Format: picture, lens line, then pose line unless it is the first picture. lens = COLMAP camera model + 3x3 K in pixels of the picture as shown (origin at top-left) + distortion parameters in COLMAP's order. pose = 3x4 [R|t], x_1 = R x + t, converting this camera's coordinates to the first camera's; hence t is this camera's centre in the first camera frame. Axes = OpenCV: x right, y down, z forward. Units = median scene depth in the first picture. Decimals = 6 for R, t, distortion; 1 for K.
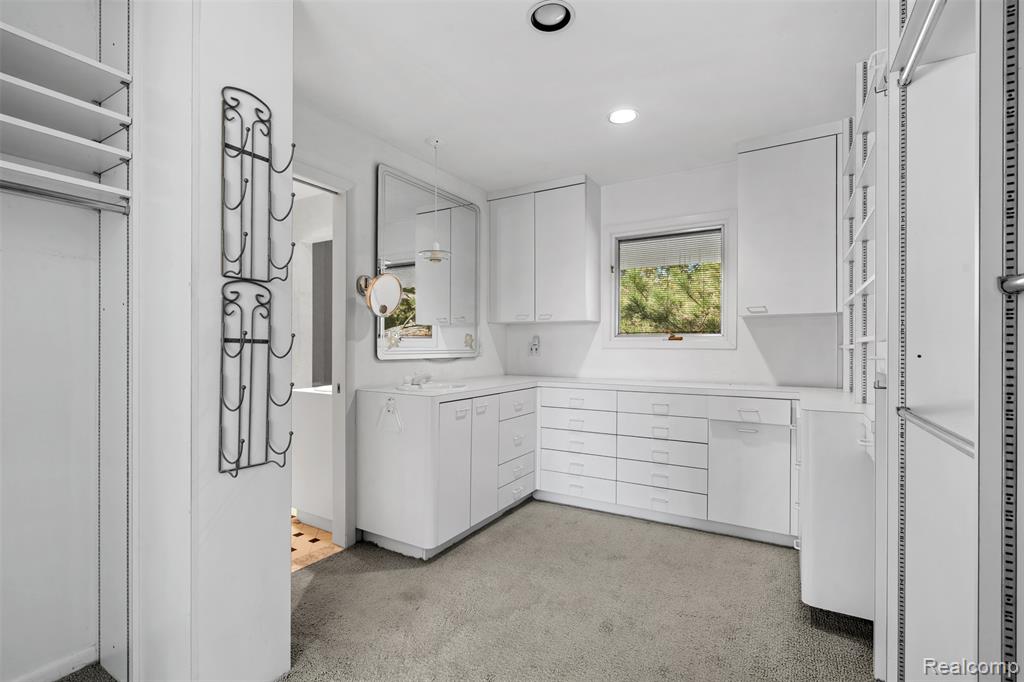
lens RADIAL K [[466.9, 0, 512.5], [0, 466.9, 347.5], [0, 0, 1]] dist [-0.004163, 0.001482]
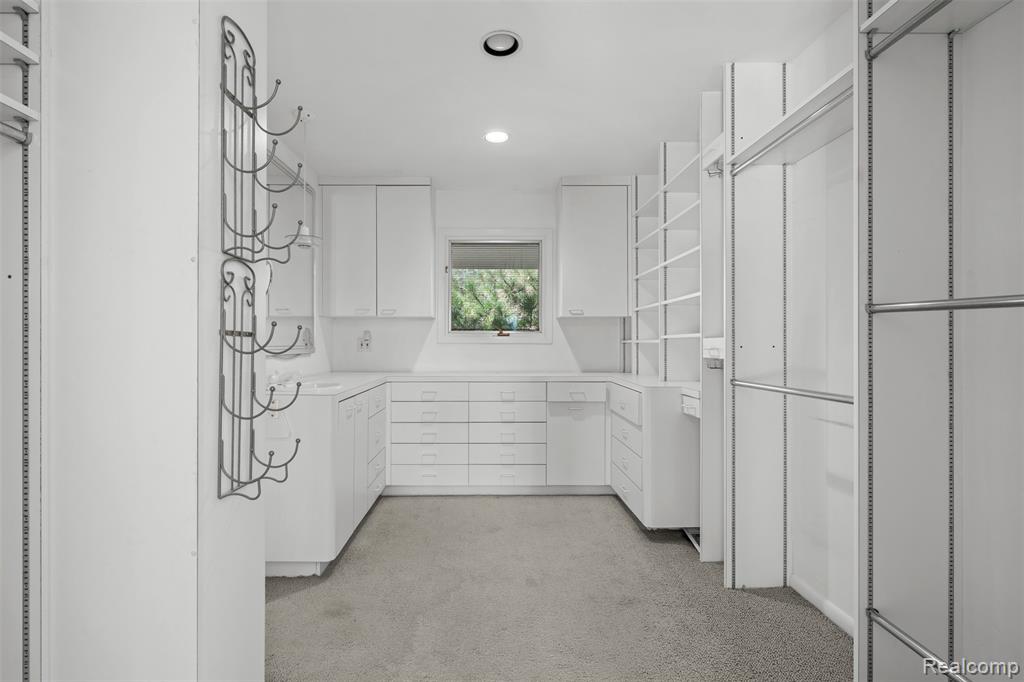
lens RADIAL K [[466.9, 0, 495.2], [0, 466.9, 343.6], [0, 0, 1]] dist [-0.004163, 0.001482]
pose [[0.852978, -0.001935, 0.521943, -0.336555], [0.001976, 0.999998, 0.000478, 0.002309], [-0.521943, 0.000624, 0.852980, 0.038791]]
